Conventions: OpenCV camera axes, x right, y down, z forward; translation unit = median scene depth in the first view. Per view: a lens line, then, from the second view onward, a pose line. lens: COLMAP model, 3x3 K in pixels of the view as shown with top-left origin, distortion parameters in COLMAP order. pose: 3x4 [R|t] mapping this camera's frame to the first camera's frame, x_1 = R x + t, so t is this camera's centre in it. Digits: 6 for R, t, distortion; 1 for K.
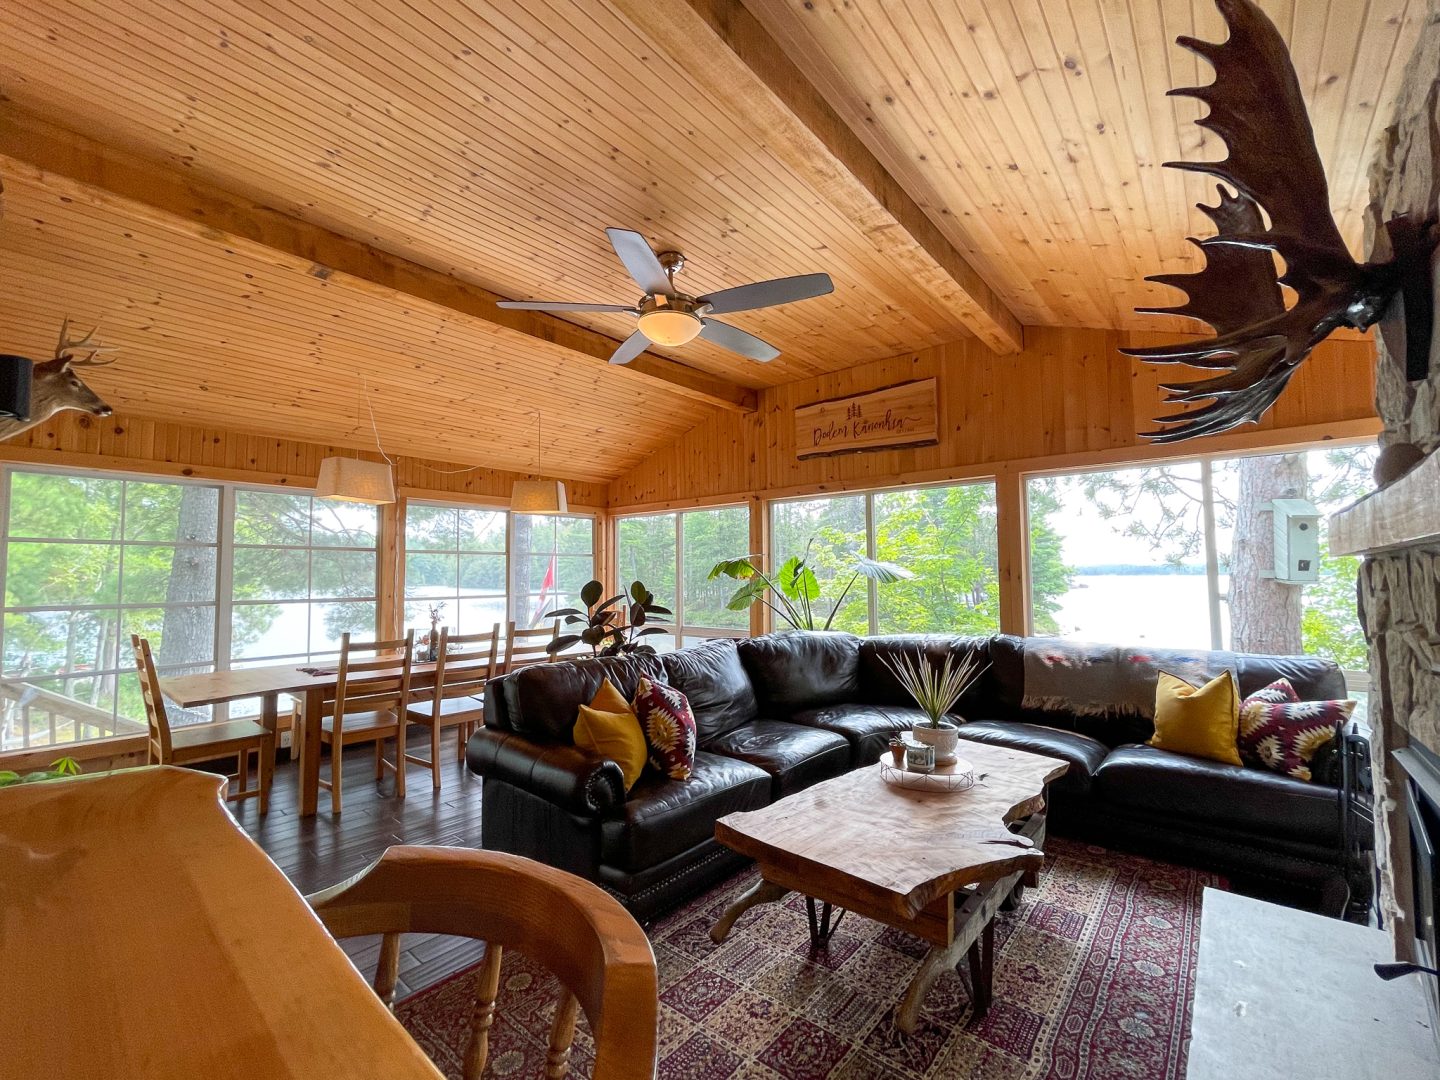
lens RADIAL K [[602.0, 0, 710.5], [0, 602.0, 542.3], [0, 0, 1]] dist [-0.000261, 0.000123]
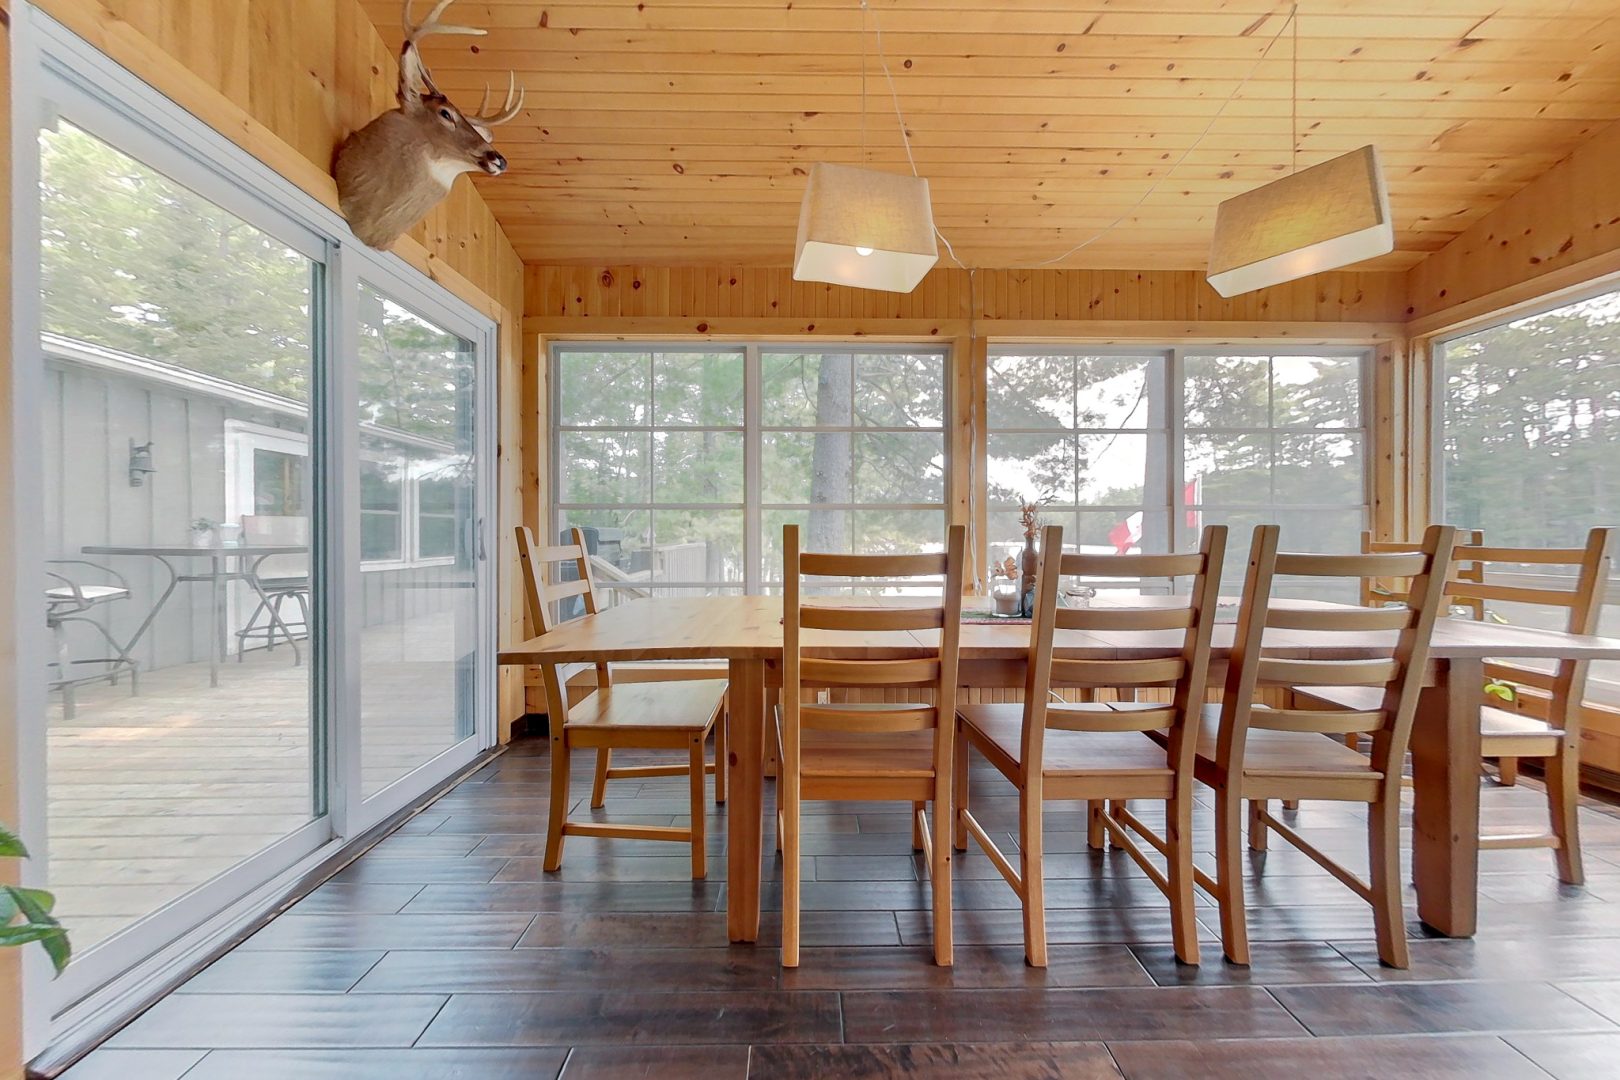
lens RADIAL K [[528.2, 0, 808.5], [0, 528.2, 534.8], [0, 0, 1]] dist [0.000885, 0.000000]
pose [[0.658718, 0.005018, -0.752373, -0.287486], [0.038816, 0.998420, 0.040642, 0.119870], [0.751388, -0.055976, 0.657483, 0.655598]]
